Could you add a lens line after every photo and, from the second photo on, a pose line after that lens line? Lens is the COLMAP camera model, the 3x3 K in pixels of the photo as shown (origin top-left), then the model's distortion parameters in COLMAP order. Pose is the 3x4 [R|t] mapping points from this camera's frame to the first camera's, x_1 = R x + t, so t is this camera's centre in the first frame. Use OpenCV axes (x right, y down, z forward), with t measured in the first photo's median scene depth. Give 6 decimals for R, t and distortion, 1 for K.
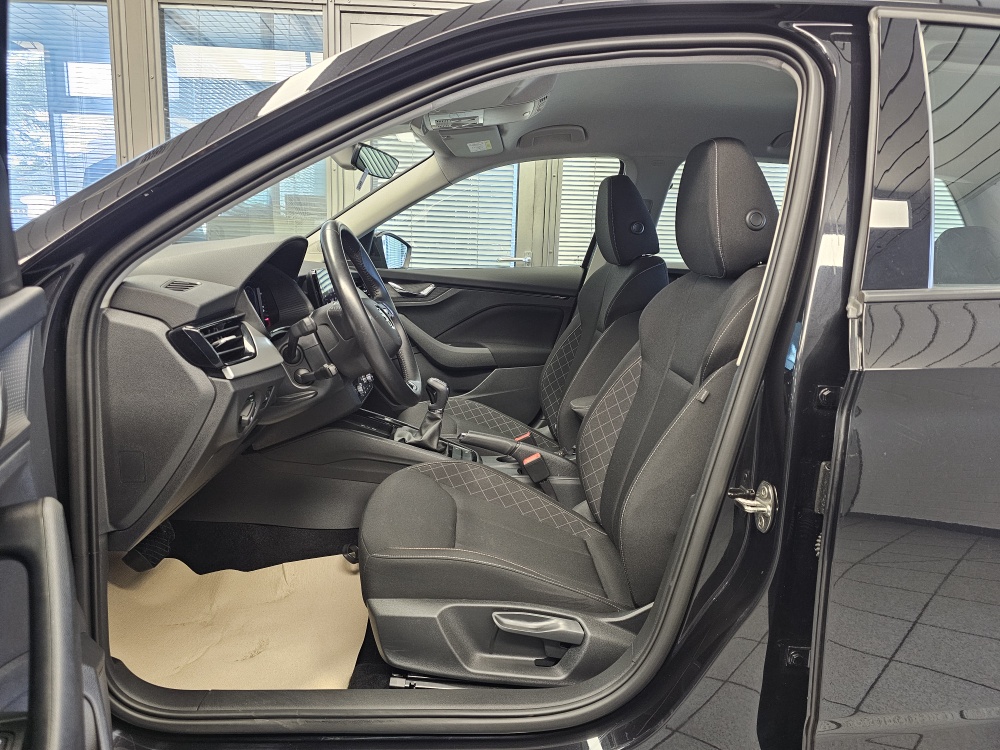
lens RADIAL K [[678.4, 0, 506.1], [0, 678.4, 377.3], [0, 0, 1]] dist [0.066551, -0.051287]
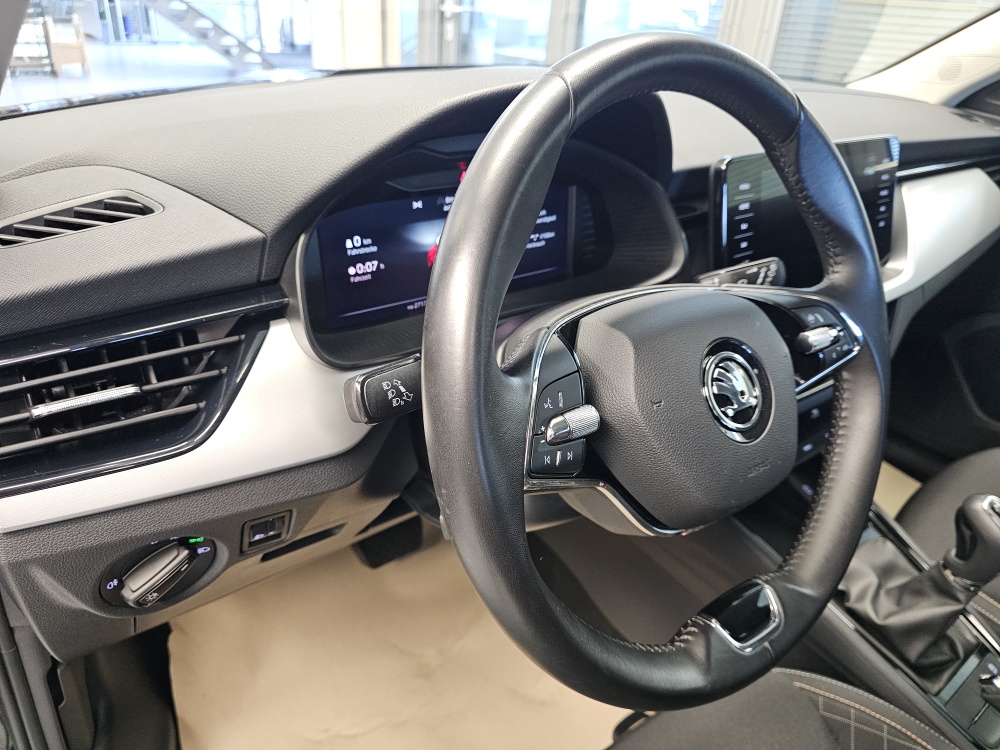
lens RADIAL K [[654.6, 0, 500.0], [0, 654.6, 375.0], [0, 0, 1]] dist [0.048193, -0.047563]
pose [[0.553026, 0.409237, -0.725732, -0.024093], [-0.188390, 0.909917, 0.369540, -0.143599], [0.811586, -0.067645, 0.580304, 0.594936]]
